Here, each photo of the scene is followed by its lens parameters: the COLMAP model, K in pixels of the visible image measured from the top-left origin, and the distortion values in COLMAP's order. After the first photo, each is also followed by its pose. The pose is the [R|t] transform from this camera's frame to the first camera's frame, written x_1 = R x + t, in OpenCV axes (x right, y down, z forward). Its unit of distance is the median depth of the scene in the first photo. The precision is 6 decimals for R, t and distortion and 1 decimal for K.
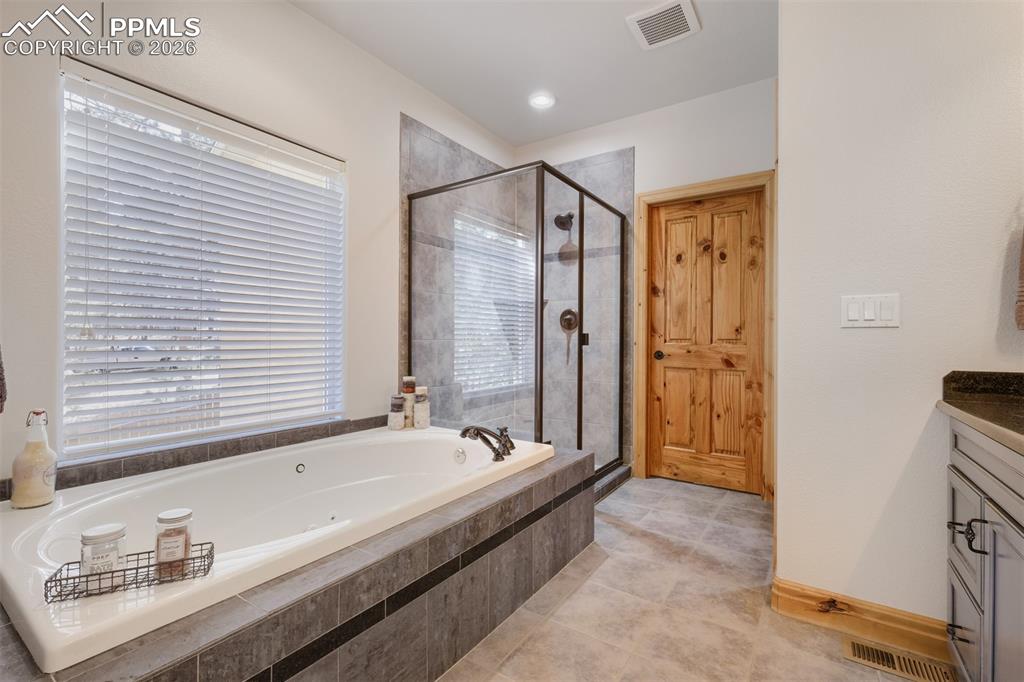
lens RADIAL K [[453.5, 0, 513.9], [0, 453.5, 342.8], [0, 0, 1]] dist [-0.008799, 0.000997]
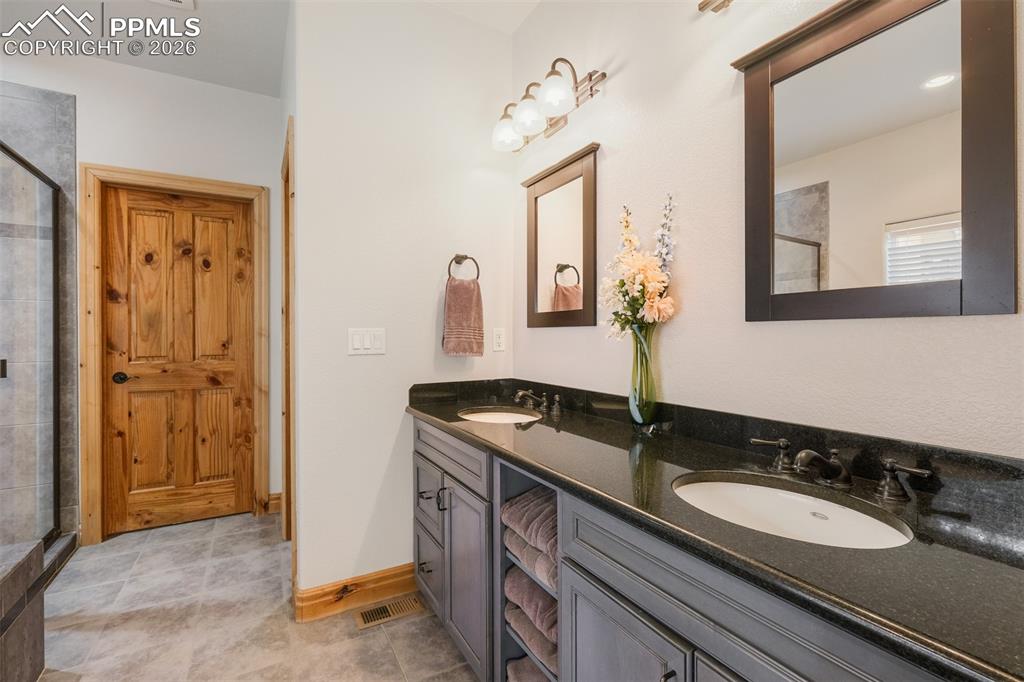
lens RADIAL K [[453.5, 0, 517.8], [0, 453.5, 335.5], [0, 0, 1]] dist [-0.008799, 0.000997]
pose [[0.435890, -0.002208, 0.899997, -0.087251], [0.003961, 0.999992, 0.000535, -0.046581], [-0.899991, 0.003332, 0.435895, 0.040532]]
